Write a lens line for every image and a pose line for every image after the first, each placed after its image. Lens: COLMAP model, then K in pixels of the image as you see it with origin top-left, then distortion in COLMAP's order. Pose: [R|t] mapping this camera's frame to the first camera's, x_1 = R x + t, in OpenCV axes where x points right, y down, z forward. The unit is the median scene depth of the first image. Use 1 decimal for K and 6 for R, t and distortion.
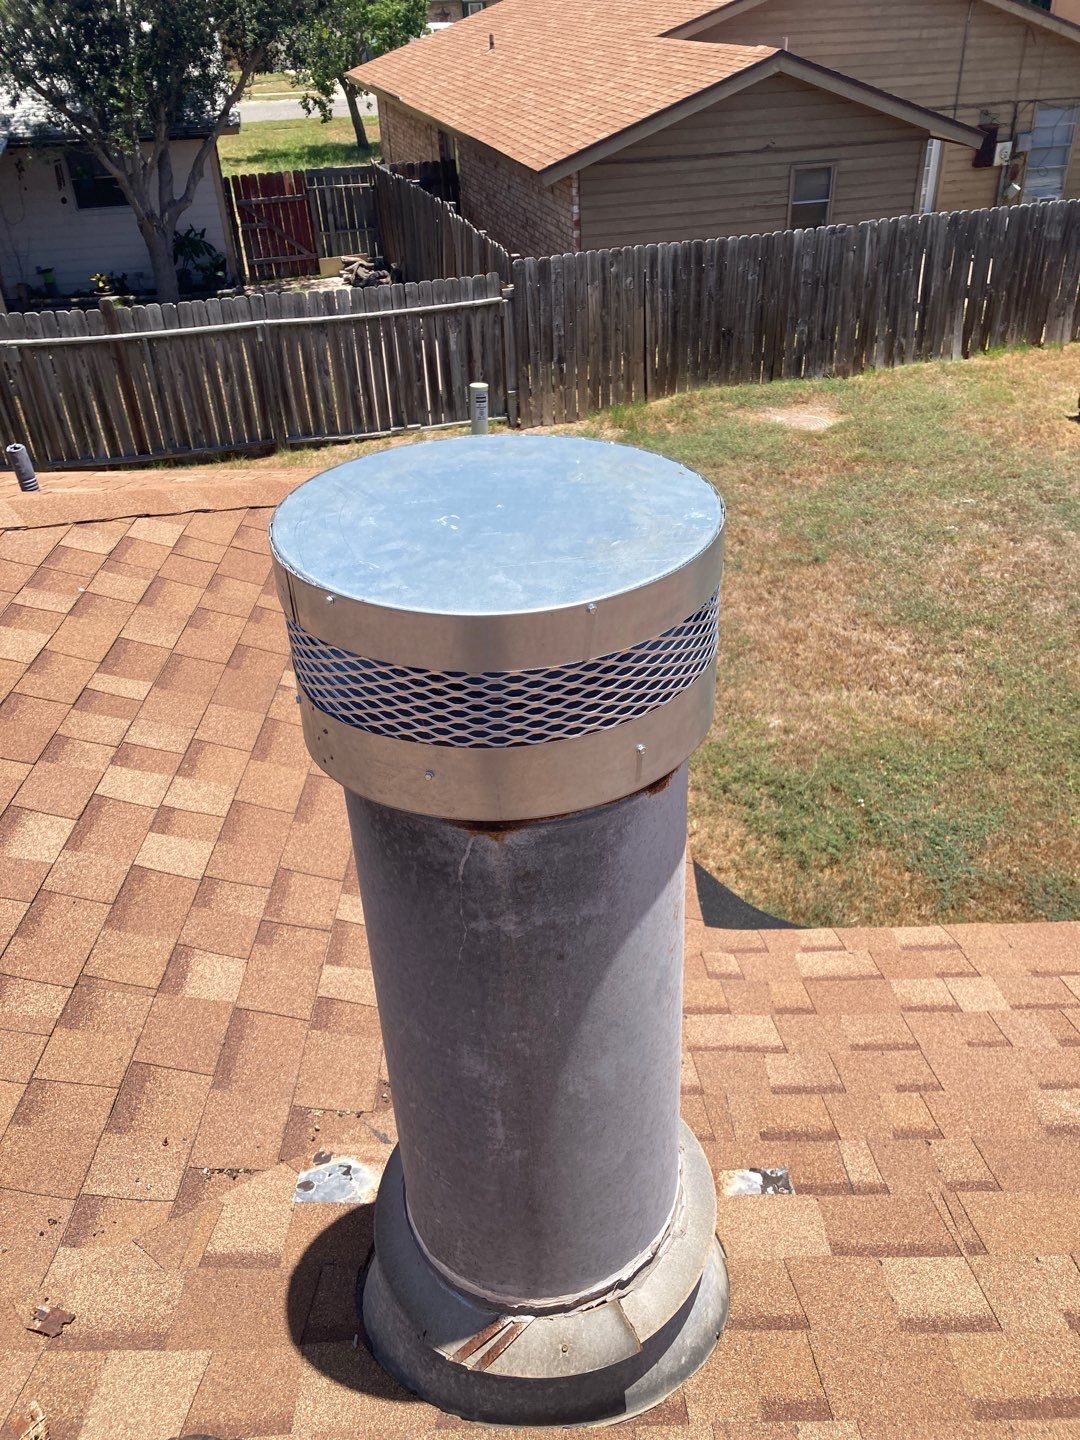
lens RADIAL K [[1165.0, 0, 568.1], [0, 1165.0, 706.9], [0, 0, 1]] dist [-0.000278, 0.005728]
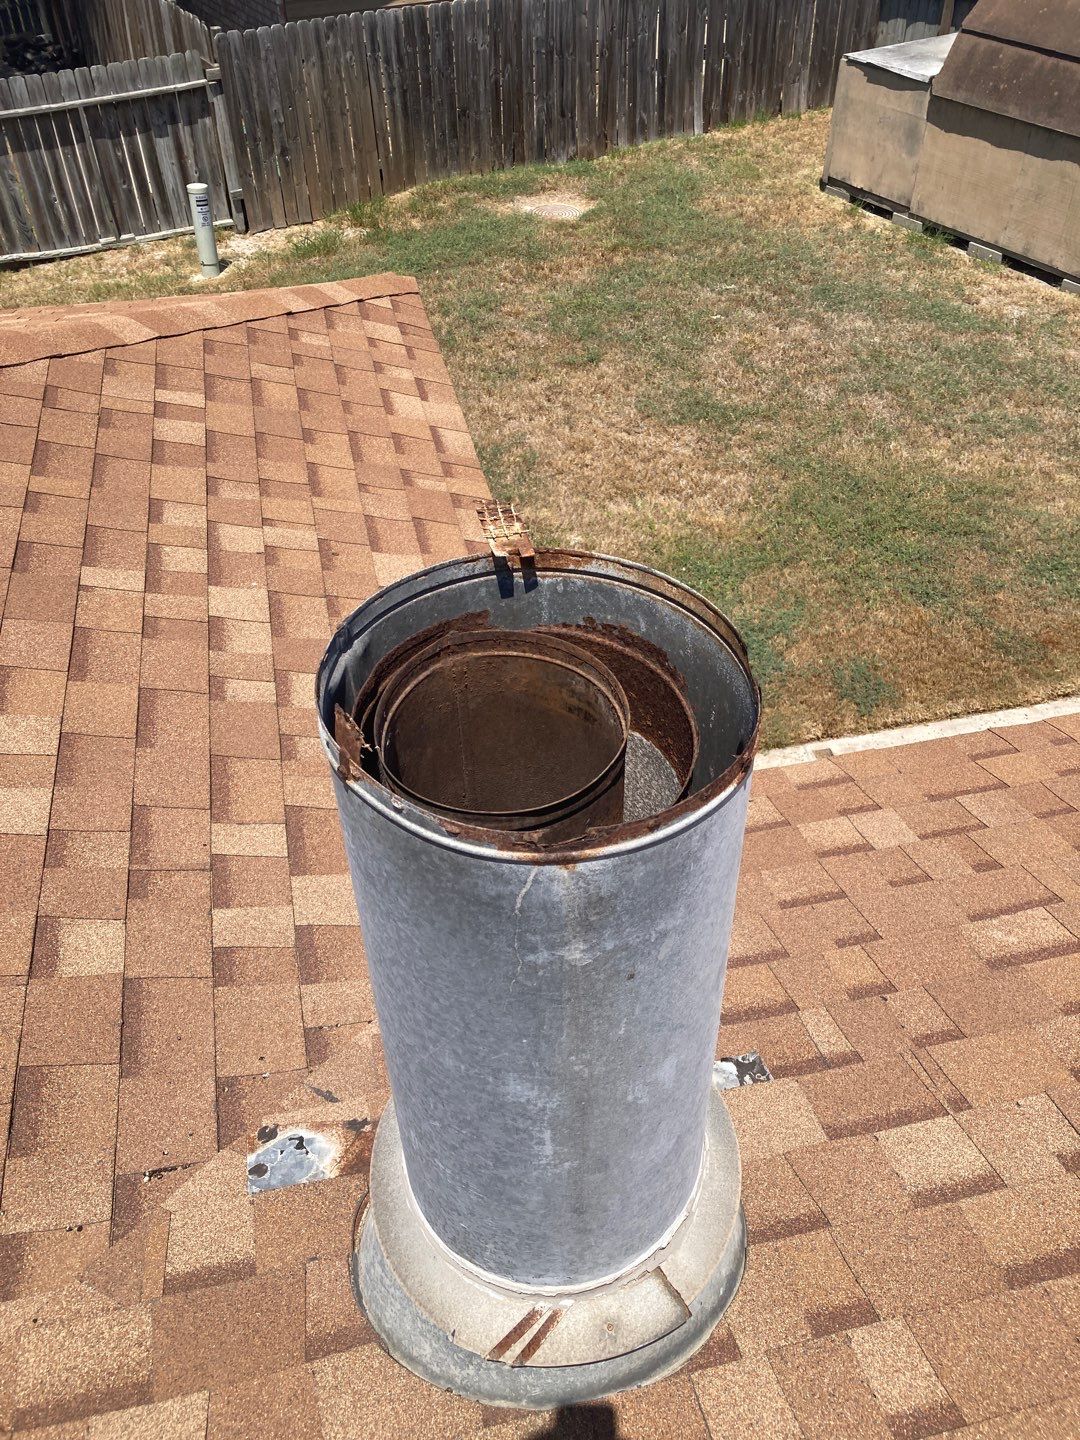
lens RADIAL K [[1155.0, 0, 572.2], [0, 1155.0, 711.8], [0, 0, 1]] dist [-0.002724, 0.004603]
pose [[0.973648, -0.133006, 0.185255, -0.080606], [0.099780, 0.978887, 0.178392, -0.055528], [-0.205071, -0.155206, 0.966363, 0.105014]]
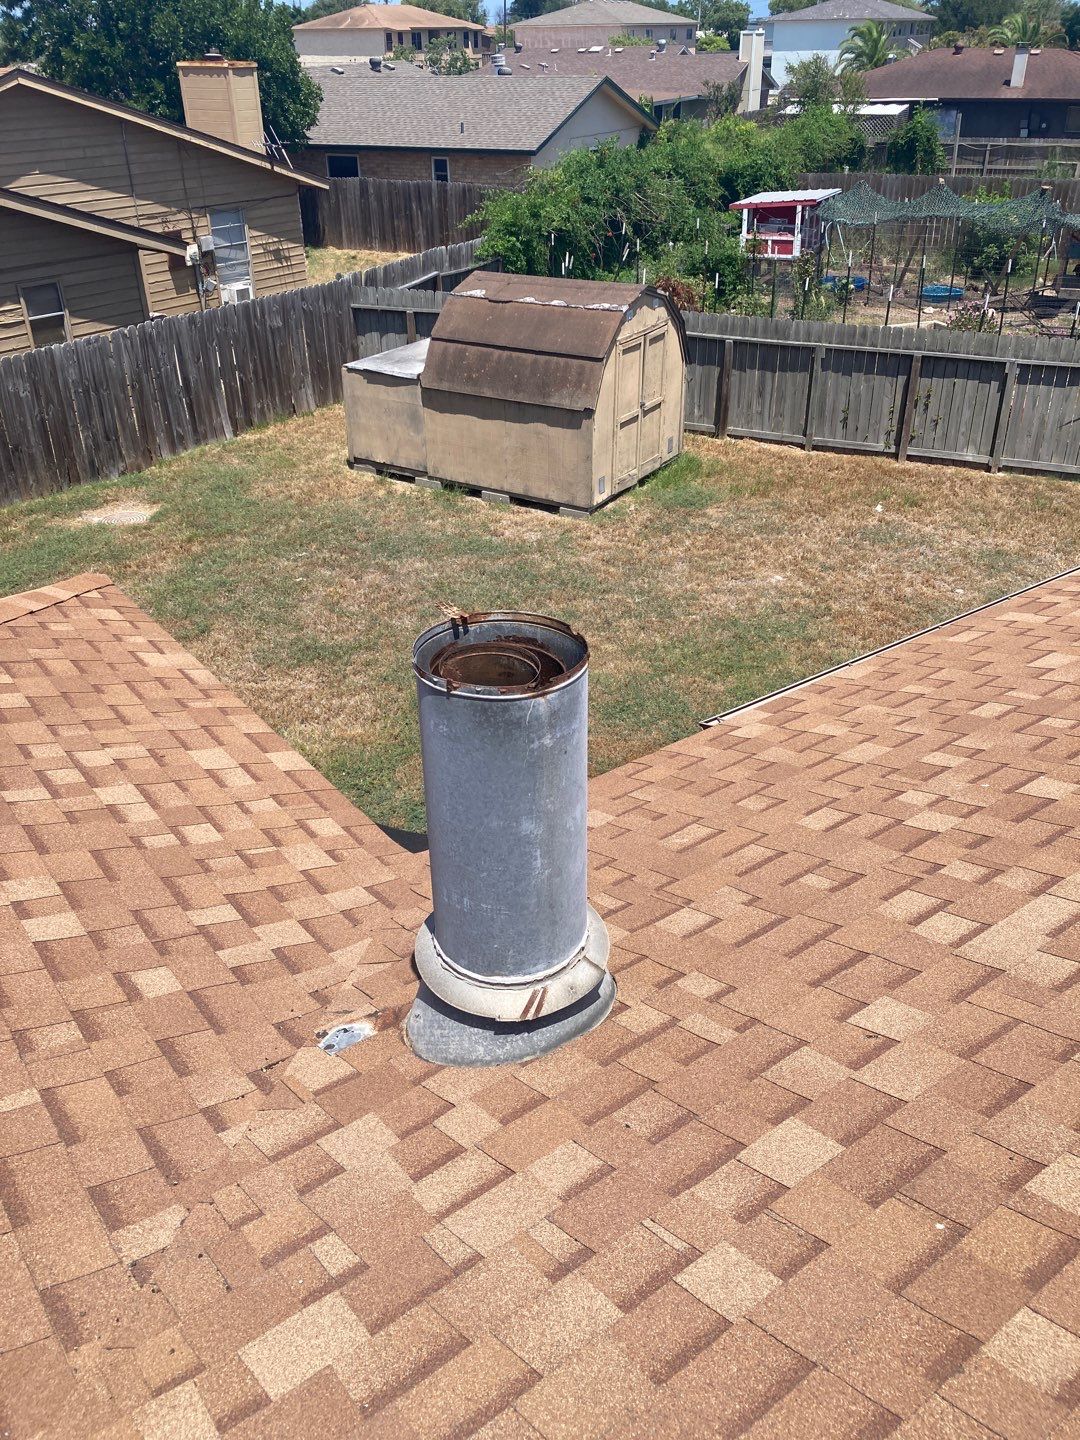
lens RADIAL K [[1152.5, 0, 540.0], [0, 1152.5, 720.0], [0, 0, 1]] dist [-0.038464, -0.002979]
pose [[0.806276, -0.280812, 0.520637, -0.498408], [0.305029, 0.951468, 0.040809, 0.024651], [-0.506830, 0.125906, 0.852802, -0.342766]]
